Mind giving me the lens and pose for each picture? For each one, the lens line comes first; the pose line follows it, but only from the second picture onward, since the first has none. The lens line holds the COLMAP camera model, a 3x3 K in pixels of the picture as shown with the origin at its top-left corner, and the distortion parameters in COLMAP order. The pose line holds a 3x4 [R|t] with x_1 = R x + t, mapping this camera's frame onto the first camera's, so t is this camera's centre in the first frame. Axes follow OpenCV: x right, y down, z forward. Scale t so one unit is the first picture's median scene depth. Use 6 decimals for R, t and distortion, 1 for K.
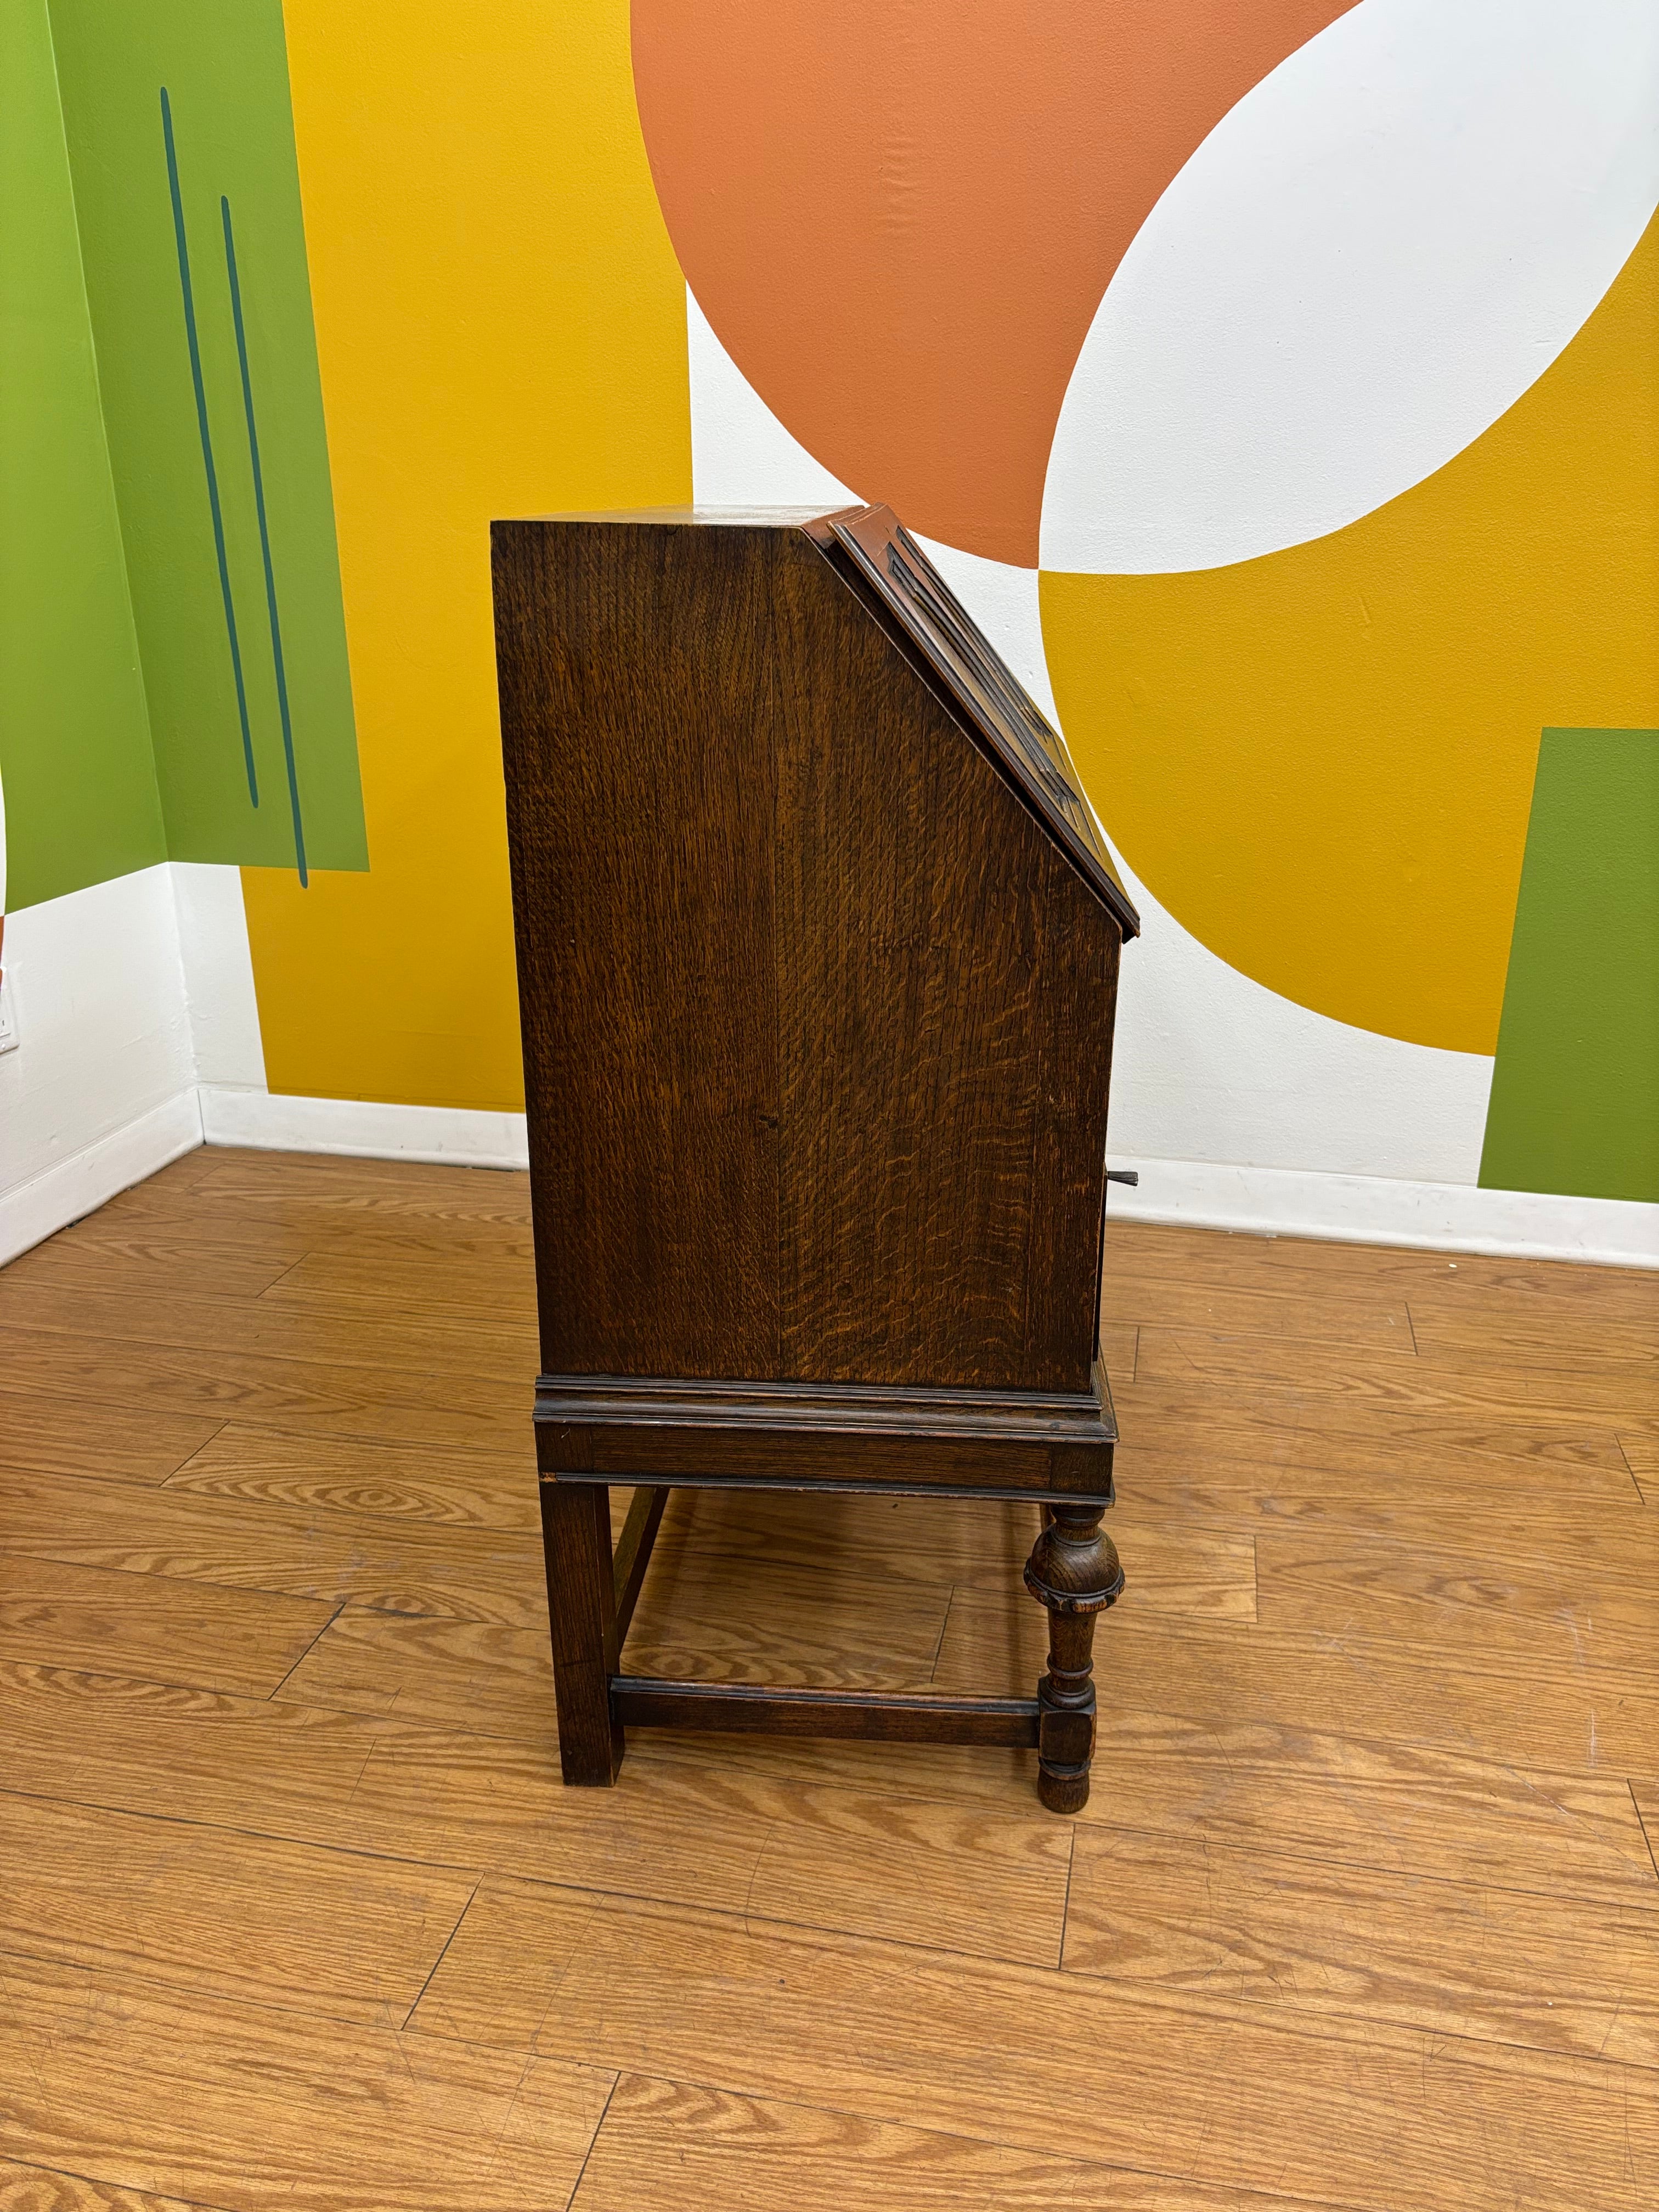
lens RADIAL K [[1674.7, 0, 839.4], [0, 1674.7, 1138.5], [0, 0, 1]] dist [0.044678, -0.061022]
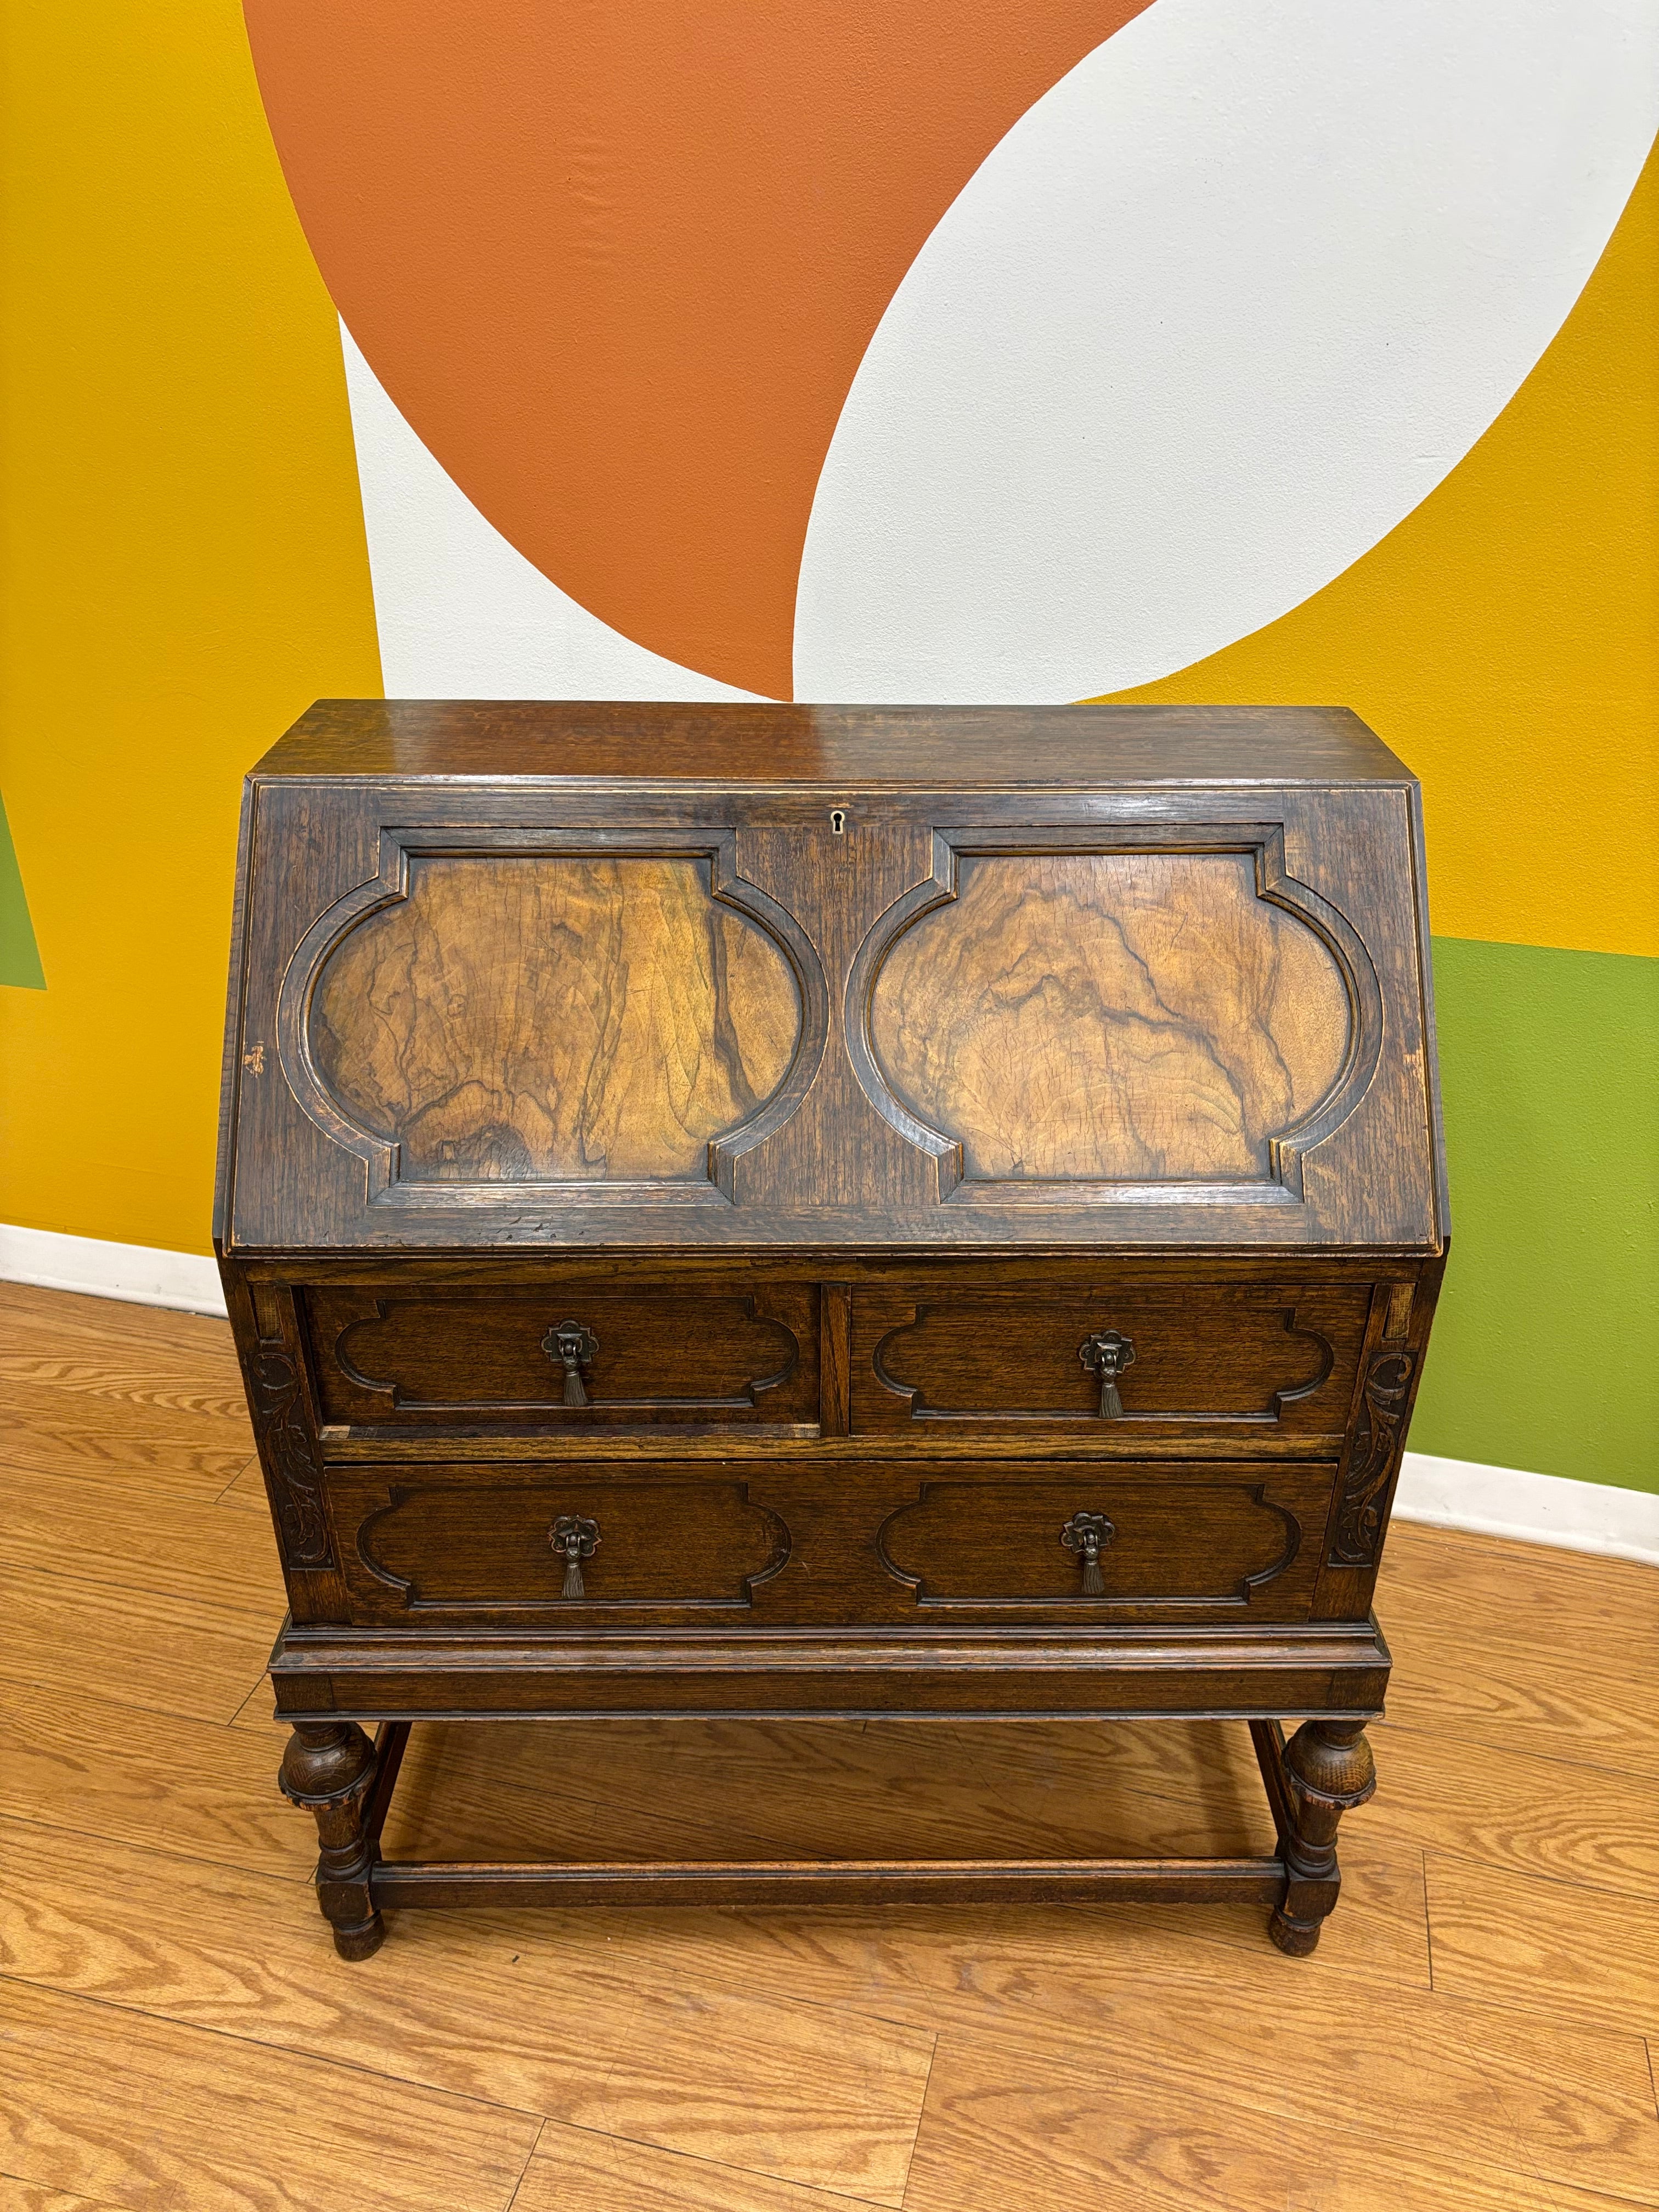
lens RADIAL K [[1674.7, 0, 840.6], [0, 1674.7, 1133.5], [0, 0, 1]] dist [0.044678, -0.061022]
pose [[0.999309, 0.025837, -0.026717, 0.228297], [-0.022362, 0.992151, 0.123032, -0.320308], [0.029686, -0.122349, 0.992043, 0.264830]]
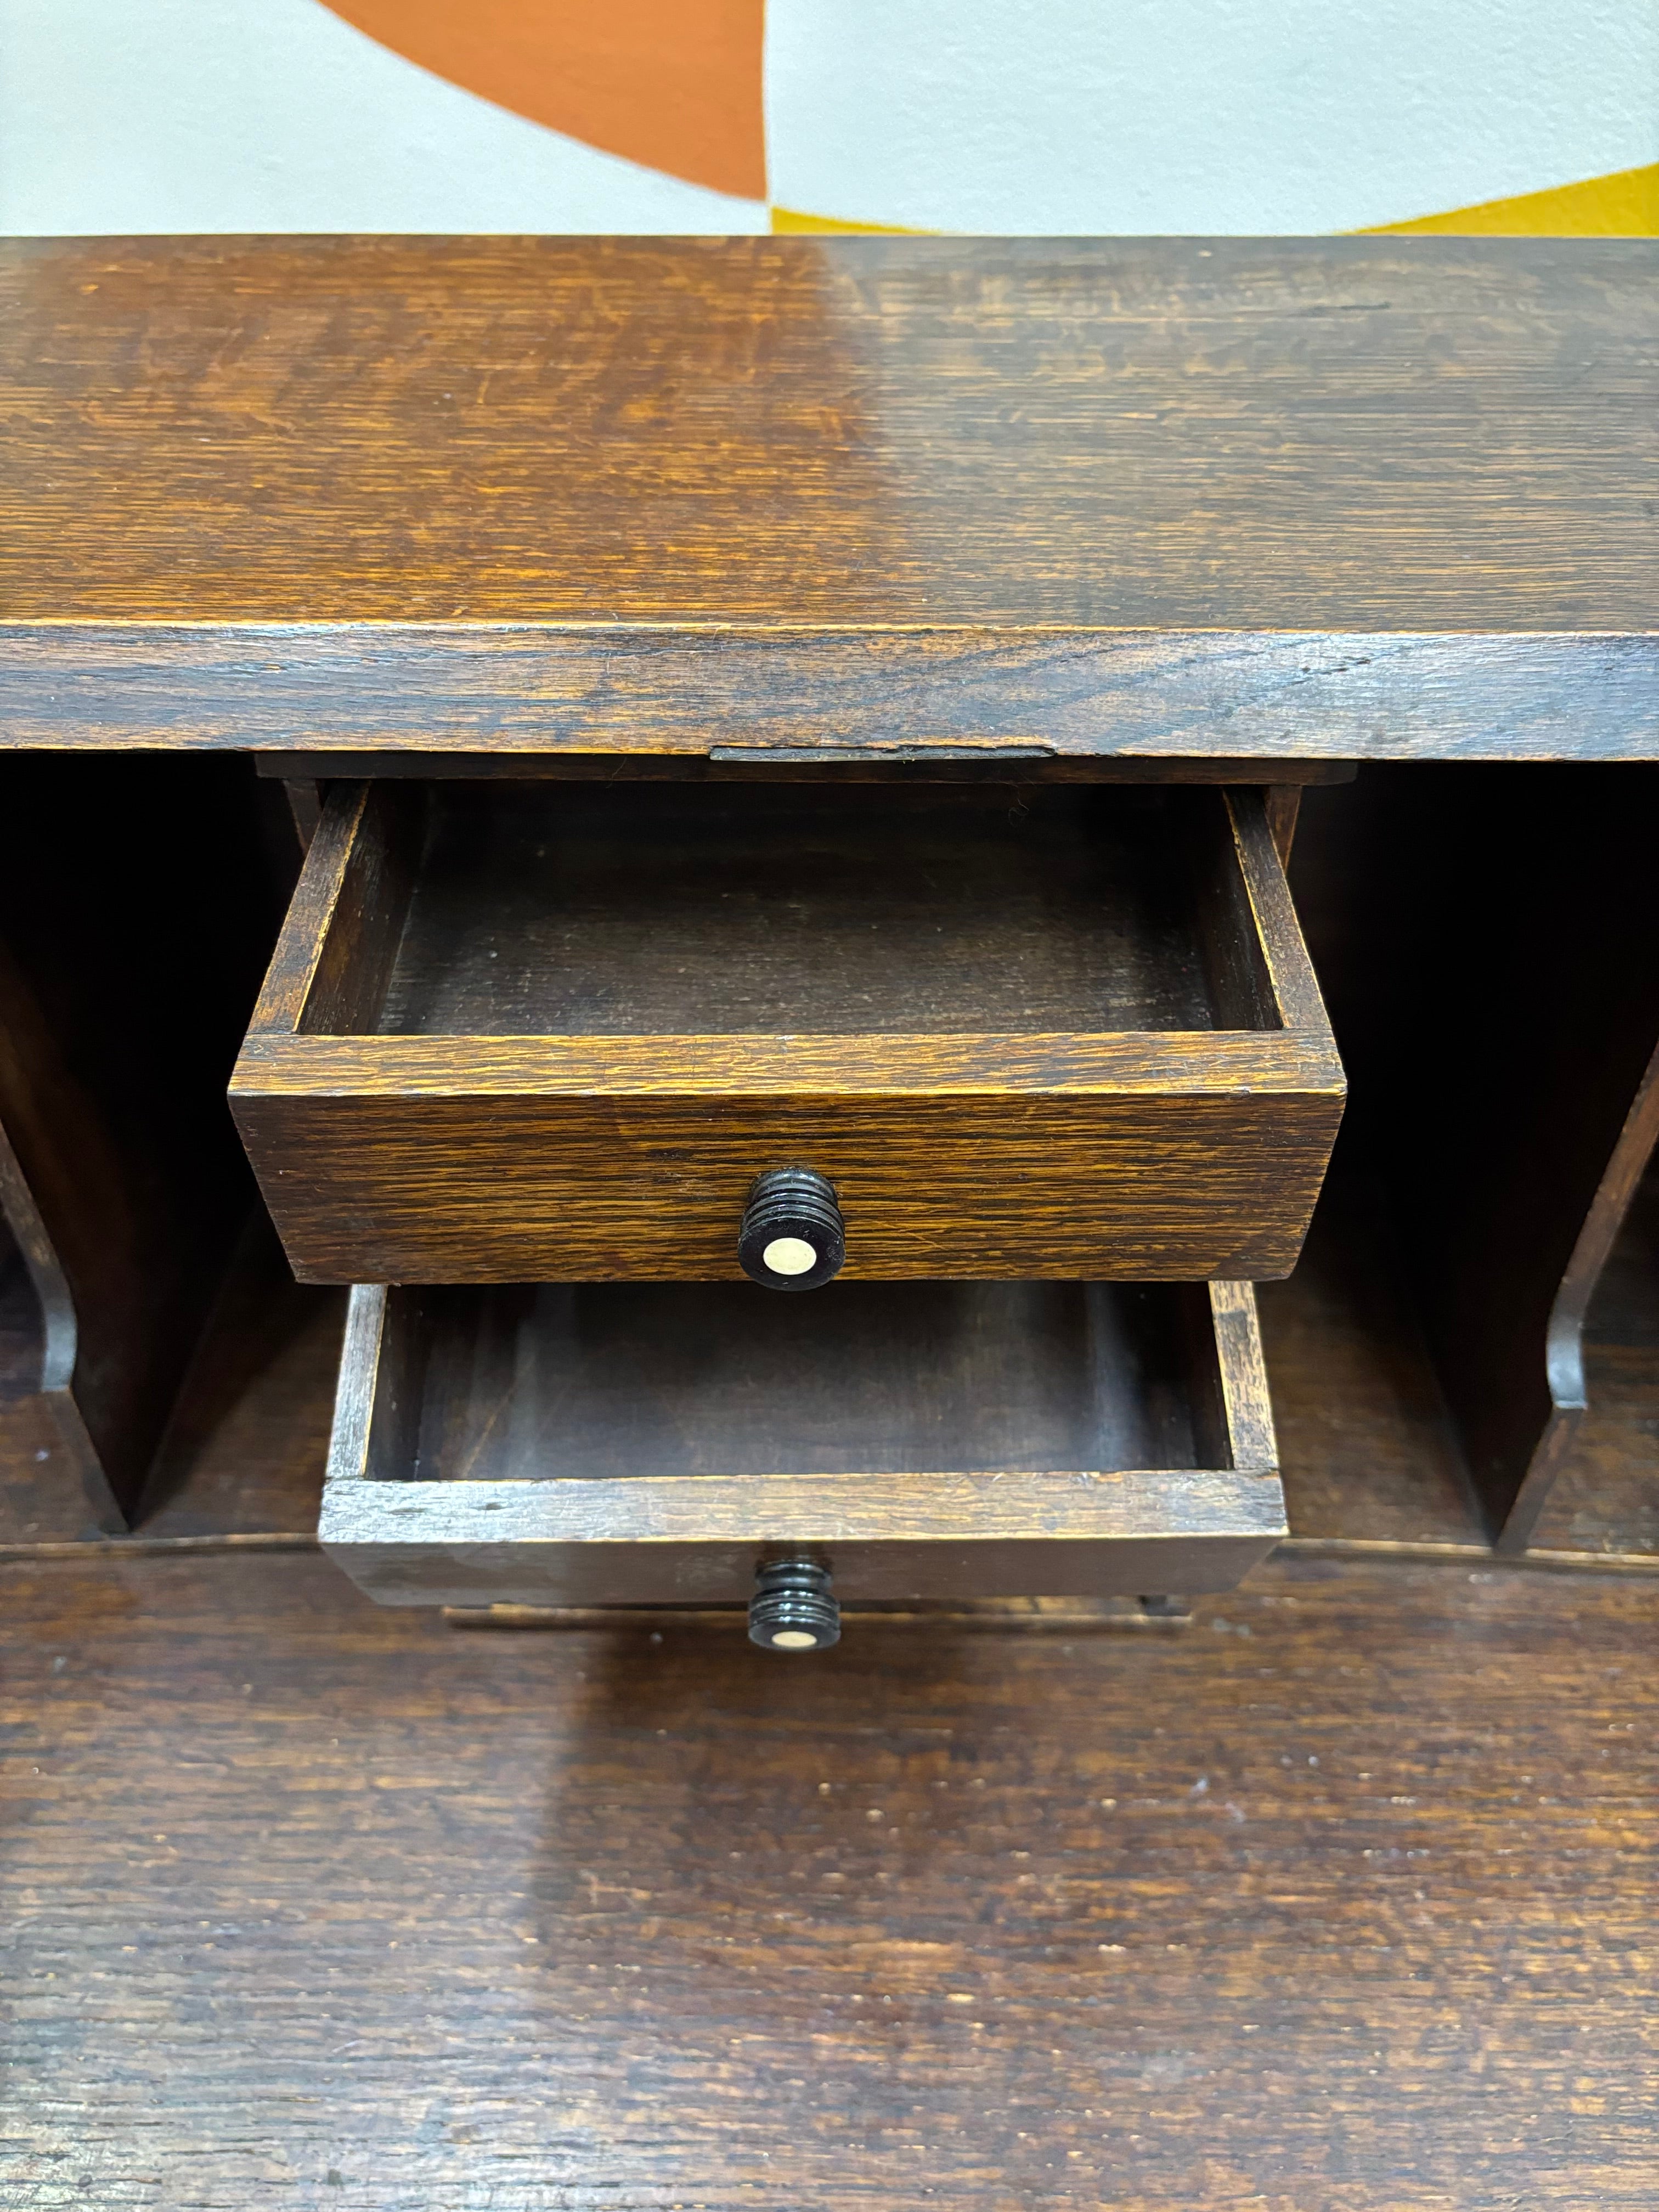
lens RADIAL K [[1674.7, 0, 838.4], [0, 1674.7, 1123.5], [0, 0, 1]] dist [0.044678, -0.061022]
pose [[0.997229, 0.044405, -0.059681, 0.217222], [-0.018831, 0.926850, 0.374959, -0.403093], [0.071965, -0.372797, 0.925118, 0.851116]]
